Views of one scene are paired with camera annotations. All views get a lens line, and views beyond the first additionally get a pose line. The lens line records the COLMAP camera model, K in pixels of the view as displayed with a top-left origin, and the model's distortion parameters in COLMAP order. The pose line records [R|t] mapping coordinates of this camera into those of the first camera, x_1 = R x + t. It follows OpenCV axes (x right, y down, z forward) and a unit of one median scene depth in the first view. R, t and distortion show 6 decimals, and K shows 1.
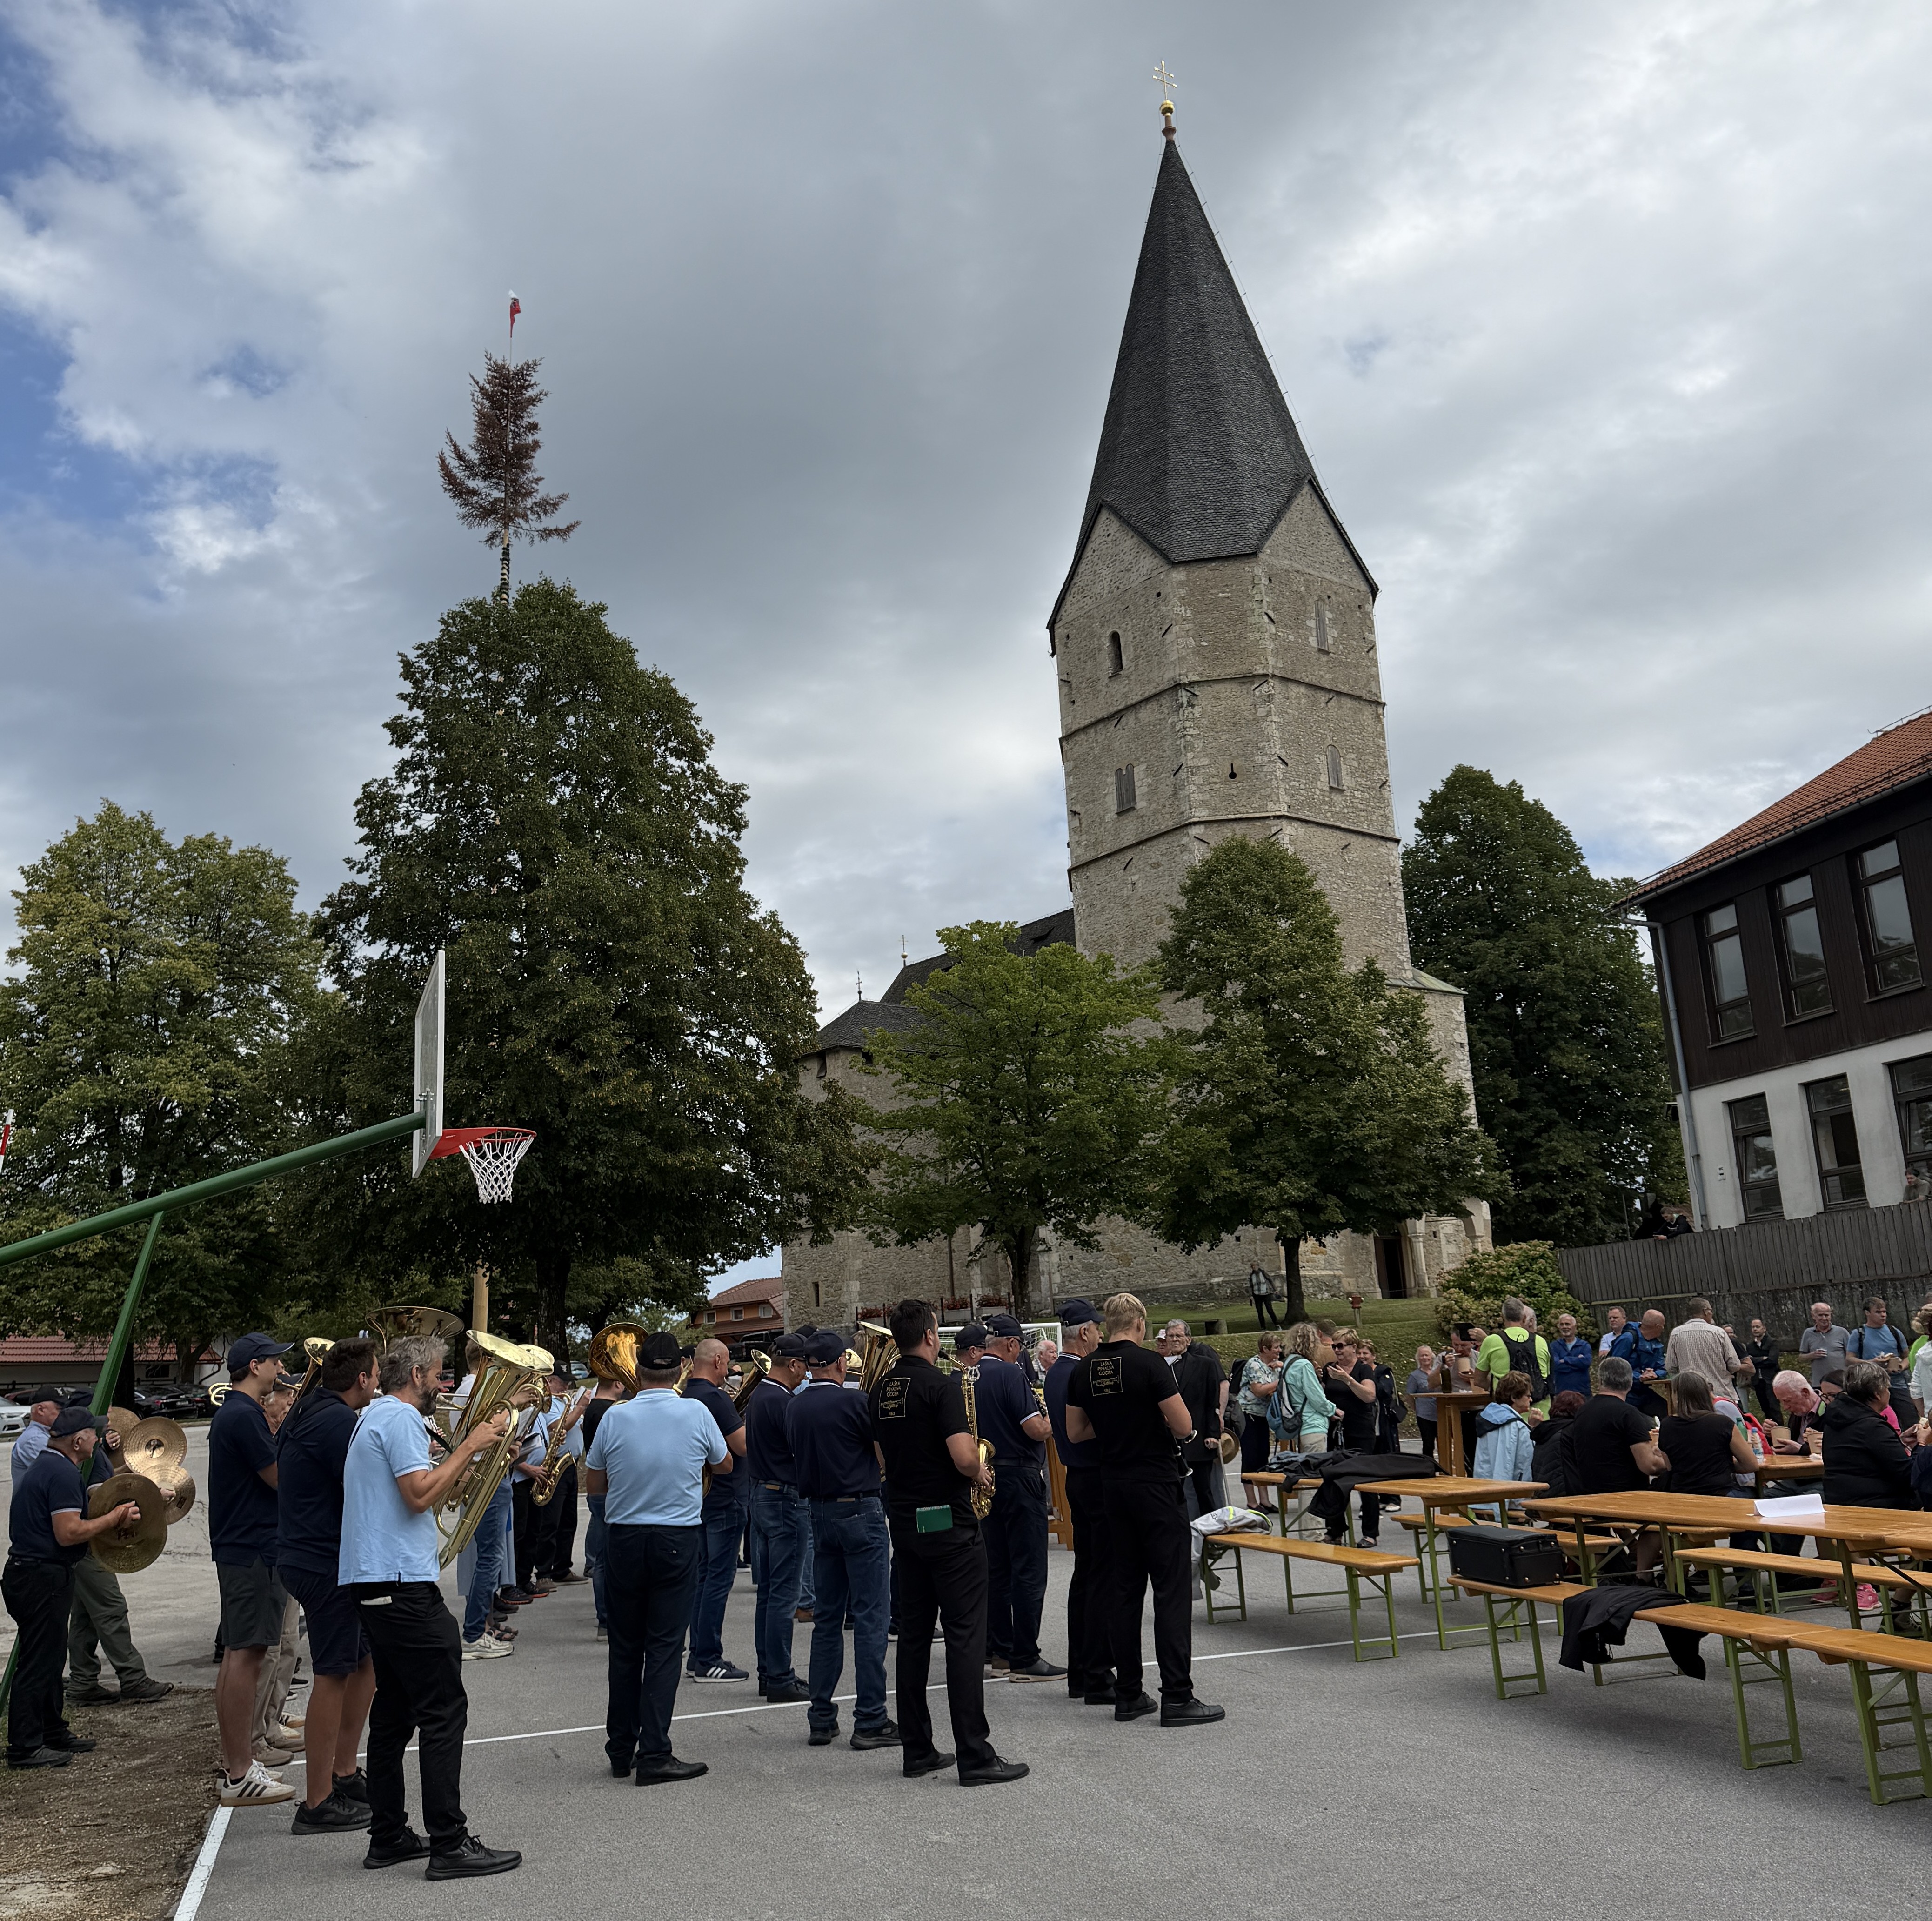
lens RADIAL K [[1812.6, 0, 925.9], [0, 1812.6, 954.4], [0, 0, 1]] dist [0.215224, -0.537282]
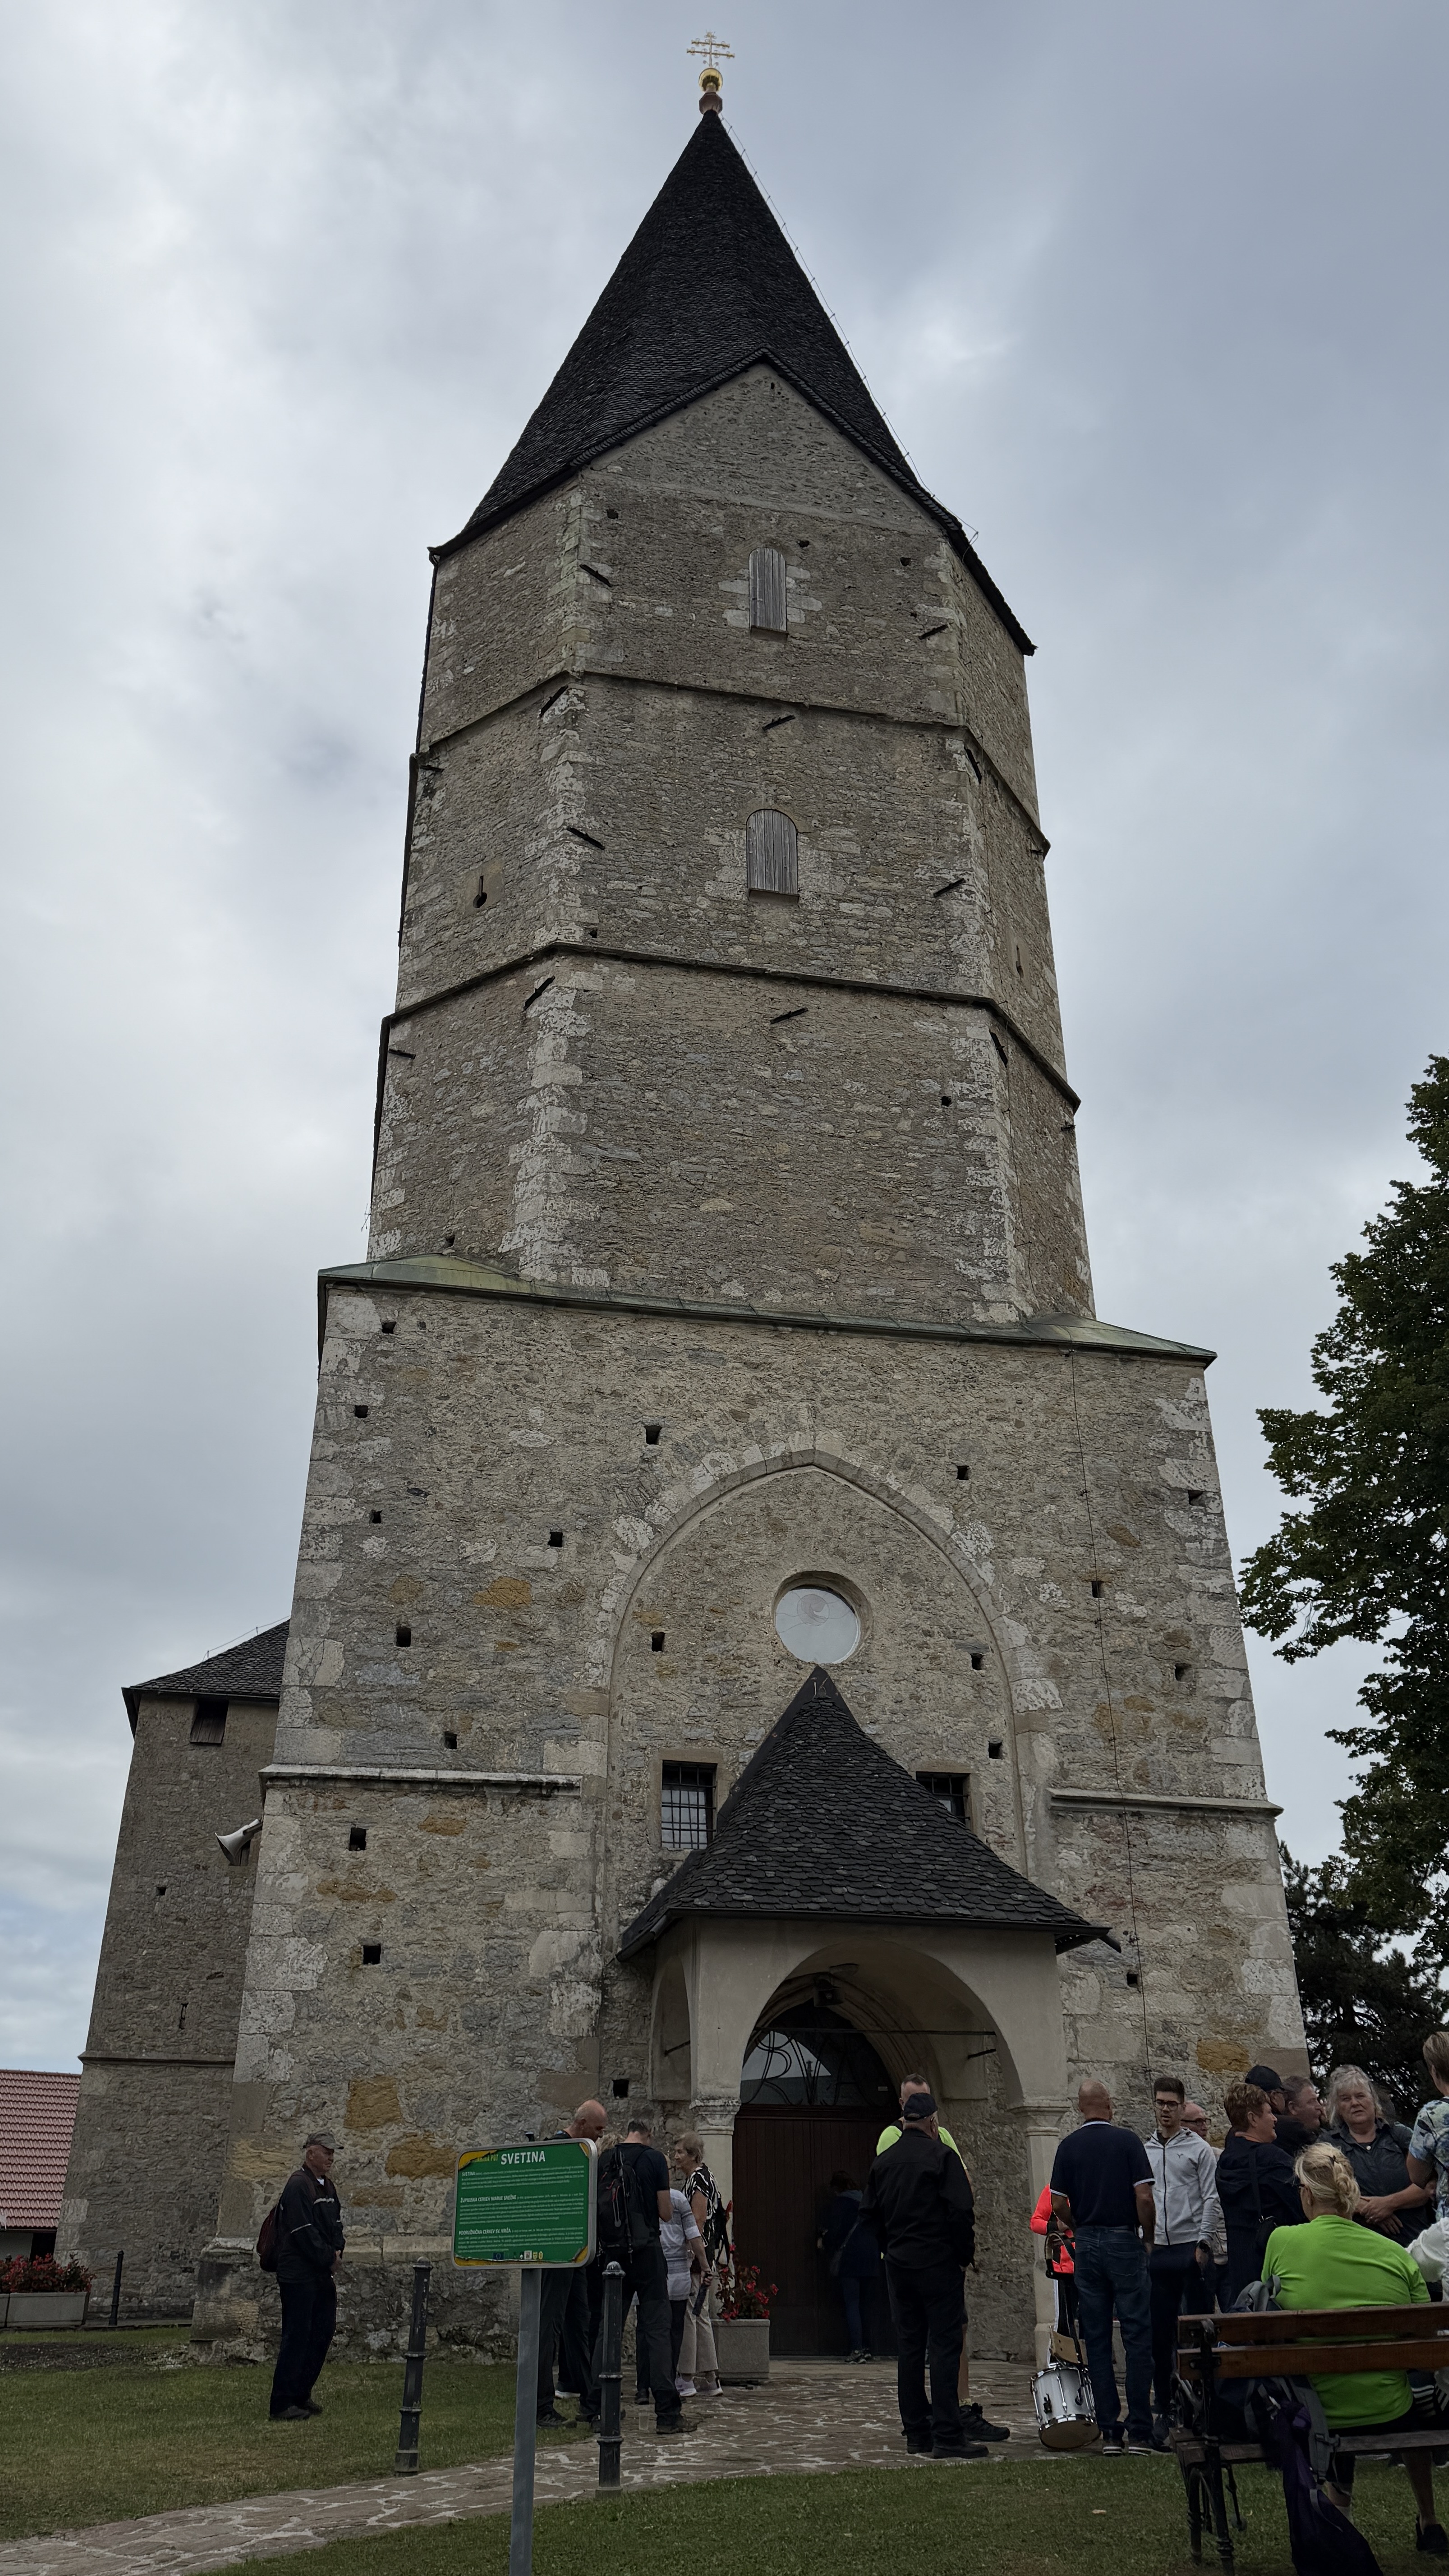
lens RADIAL K [[1760.2, 0, 726.7], [0, 1760.2, 1303.8], [0, 0, 1]] dist [0.187561, -0.401535]
pose [[0.898435, -0.169706, -0.404988, 0.362573], [0.060634, 0.961409, -0.268358, 0.100629], [0.434901, 0.216546, 0.874053, 0.684681]]
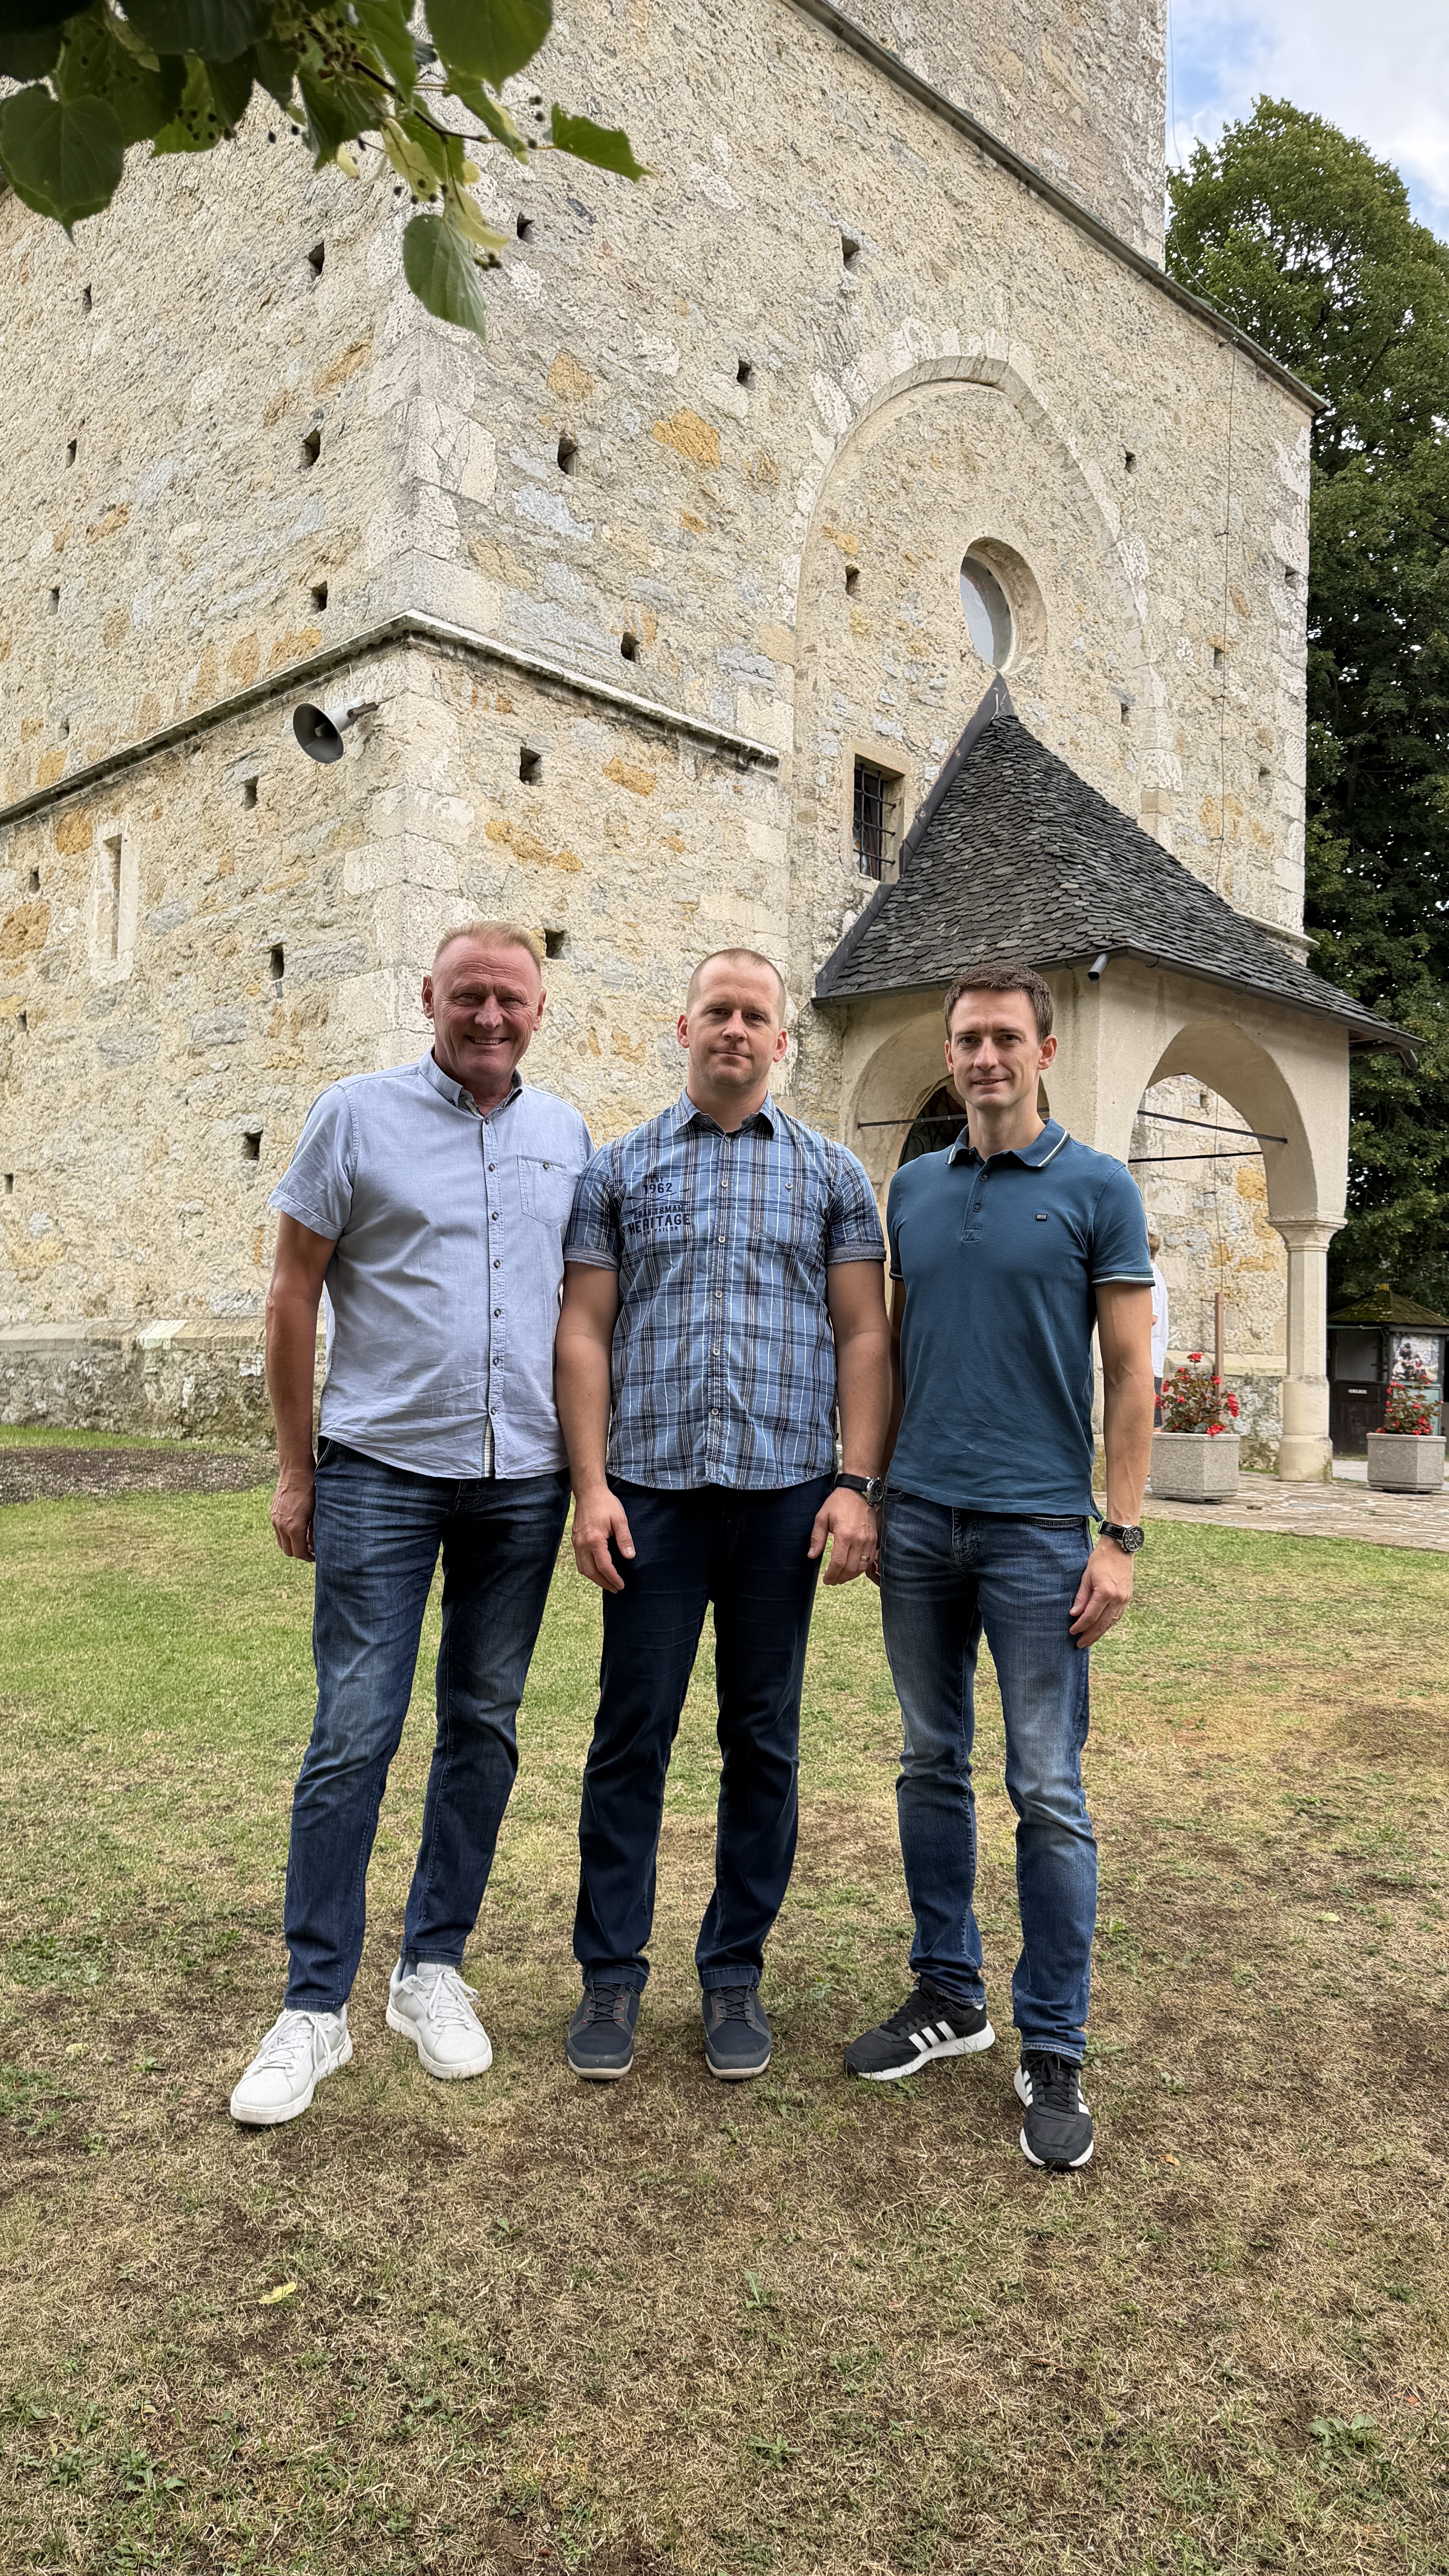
lens RADIAL K [[1766.6, 0, 728.0], [0, 1766.6, 1275.7], [0, 0, 1]] dist [0.190876, -0.417607]
pose [[0.989558, 0.079073, 0.120509, 0.185683], [-0.098650, 0.981130, 0.166290, 0.120351], [-0.105086, -0.176442, 0.978685, 0.737502]]
